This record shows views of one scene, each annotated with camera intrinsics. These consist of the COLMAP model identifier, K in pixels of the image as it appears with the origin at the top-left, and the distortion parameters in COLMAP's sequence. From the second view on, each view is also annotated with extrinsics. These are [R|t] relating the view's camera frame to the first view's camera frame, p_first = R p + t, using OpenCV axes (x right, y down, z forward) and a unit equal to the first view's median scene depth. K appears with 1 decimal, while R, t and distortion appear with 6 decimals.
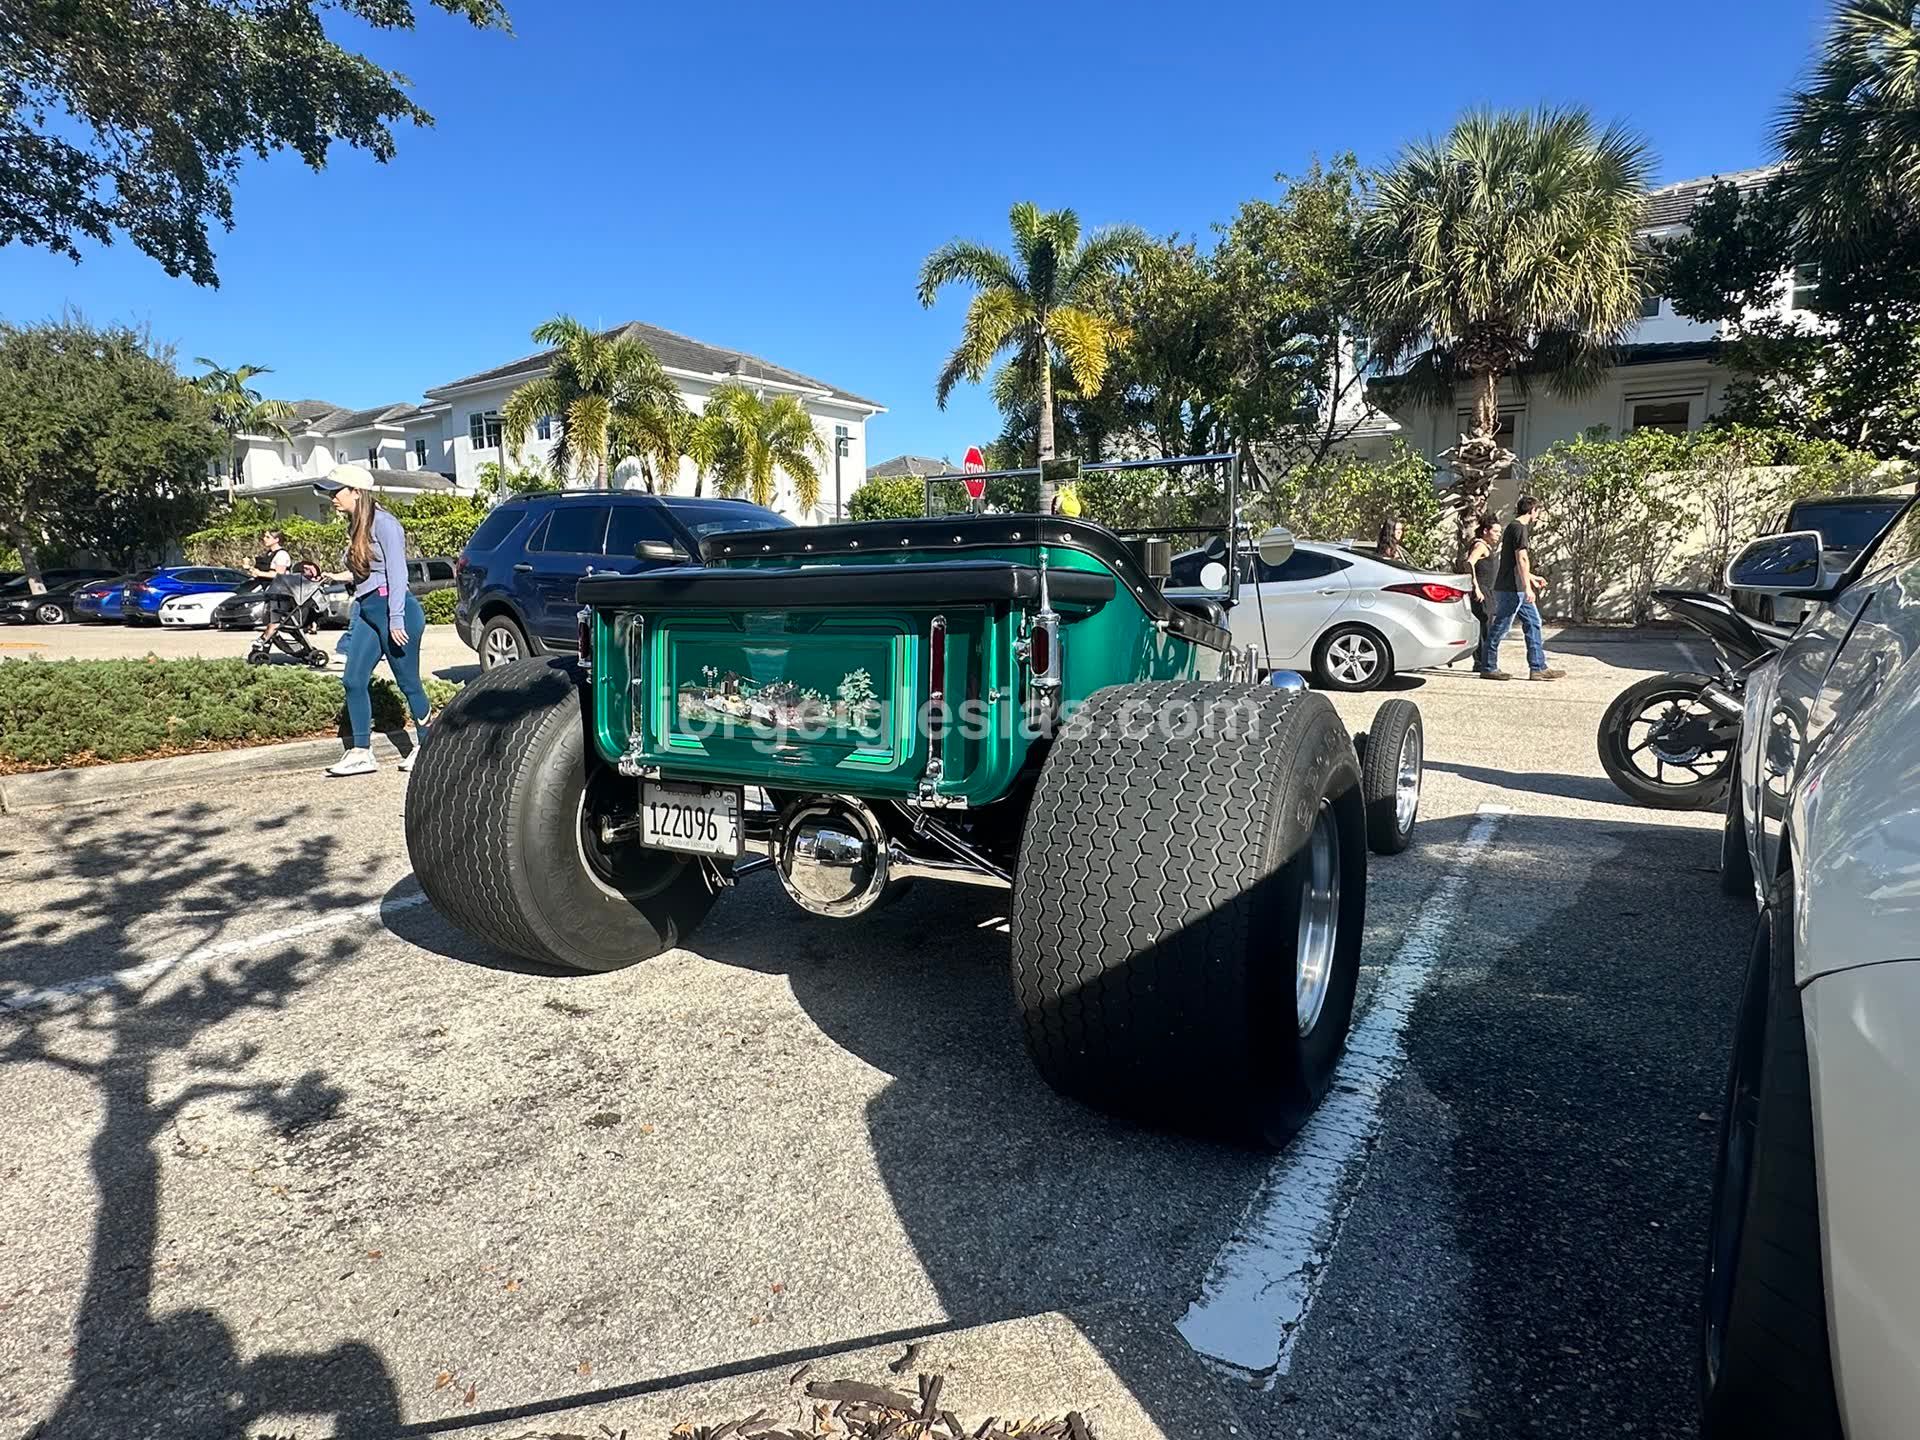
lens RADIAL K [[1059.2, 0, 953.9], [0, 1059.2, 717.1], [0, 0, 1]] dist [-0.003721, -0.001478]
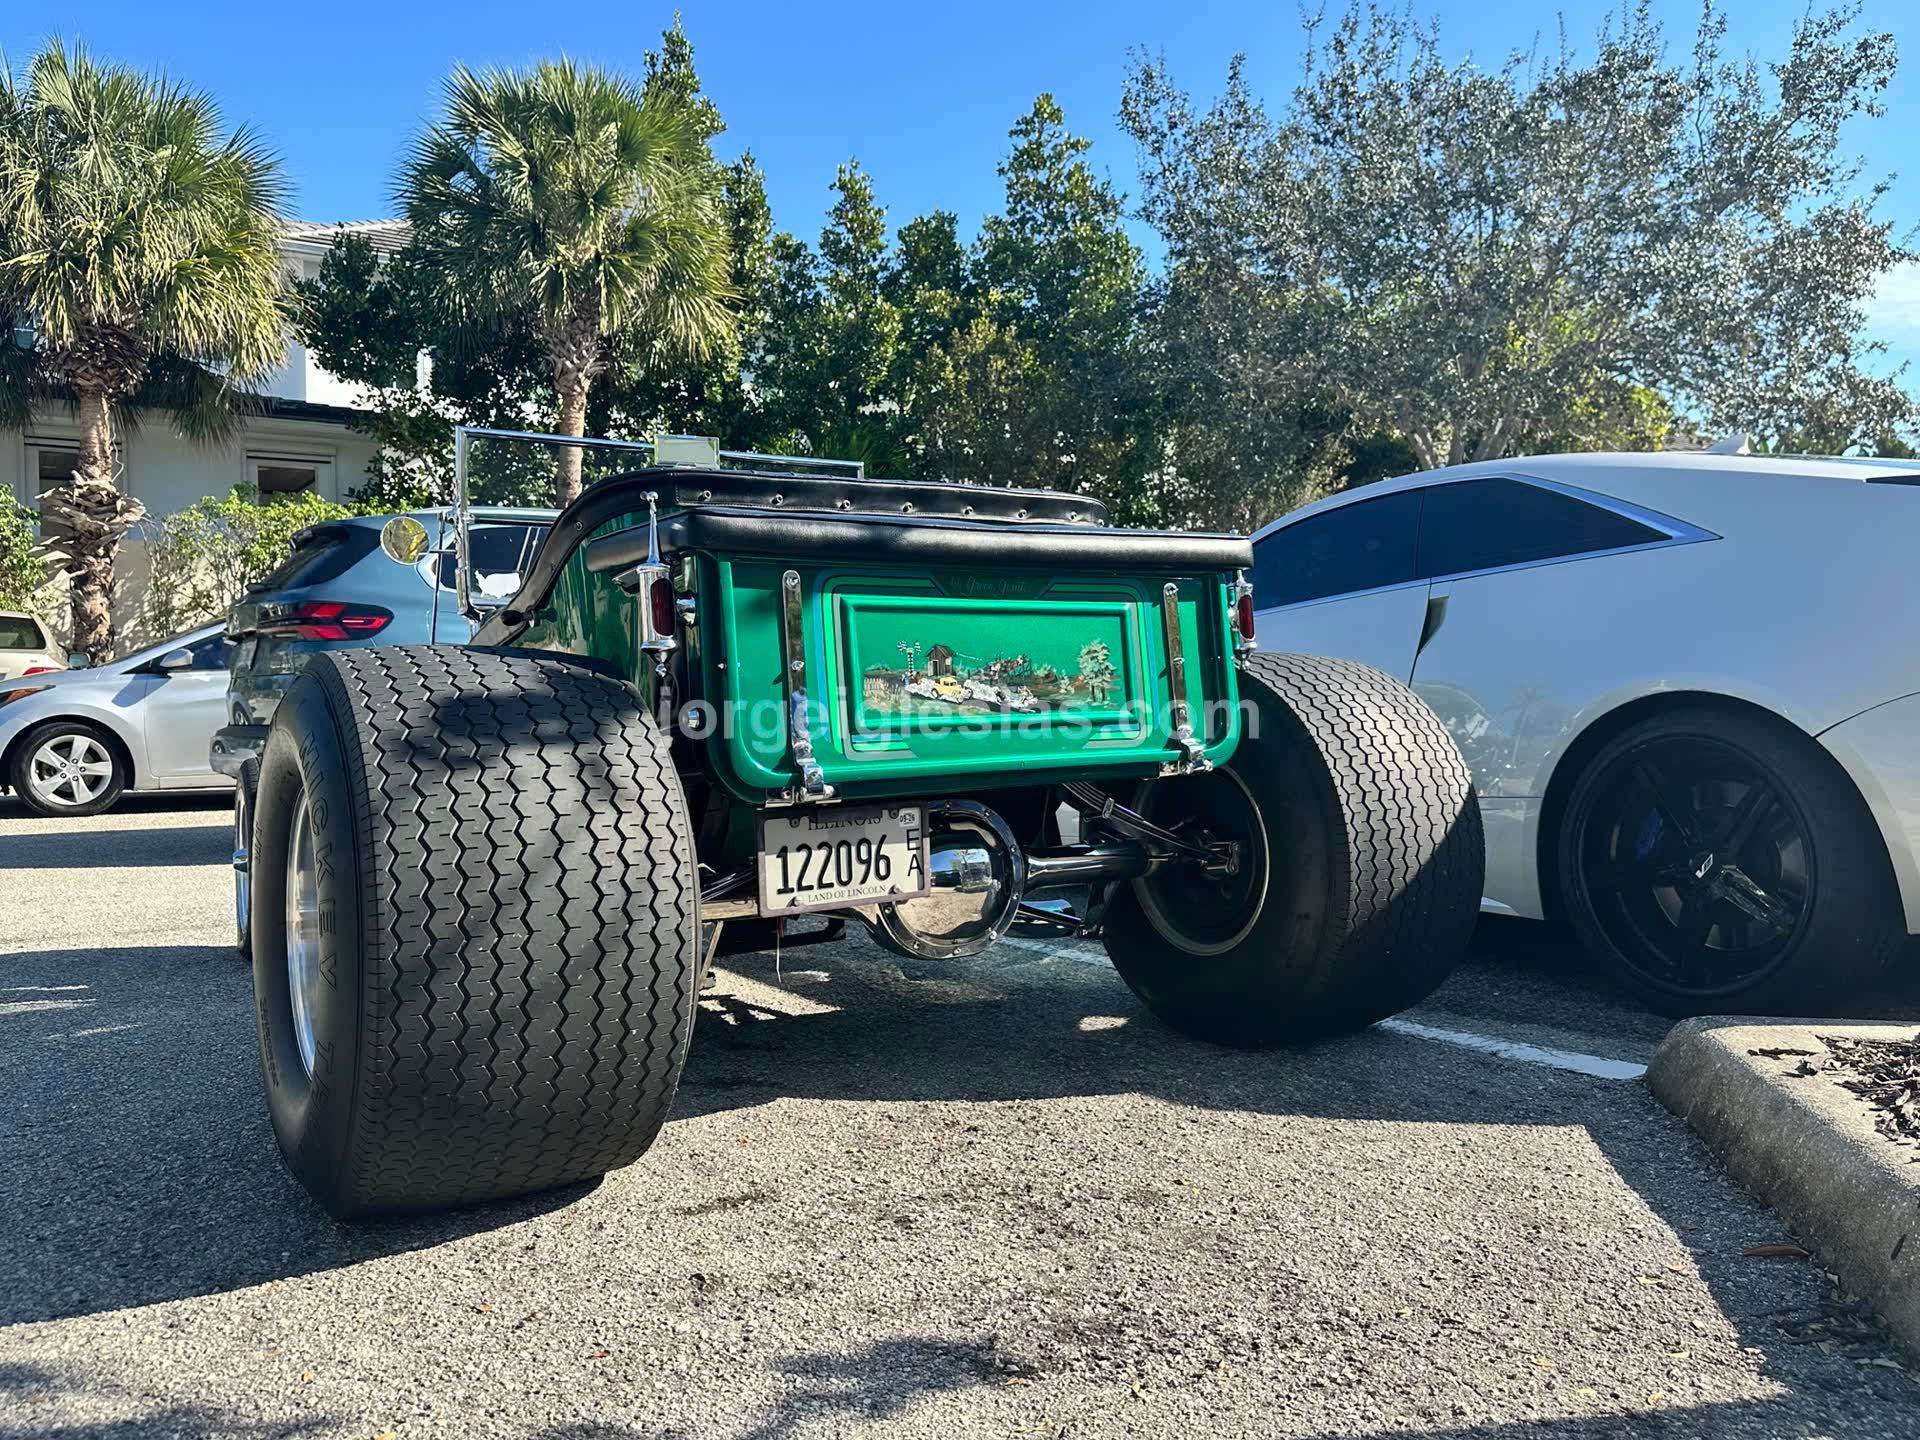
lens RADIAL K [[1369.0, 0, 960.0], [0, 1369.0, 720.0], [0, 0, 1]] dist [0.051693, -0.000752]
pose [[0.474499, -0.026800, 0.879848, -1.019503], [0.116539, 0.992650, -0.032613, 0.042419], [-0.872507, 0.118012, 0.474135, 0.478311]]
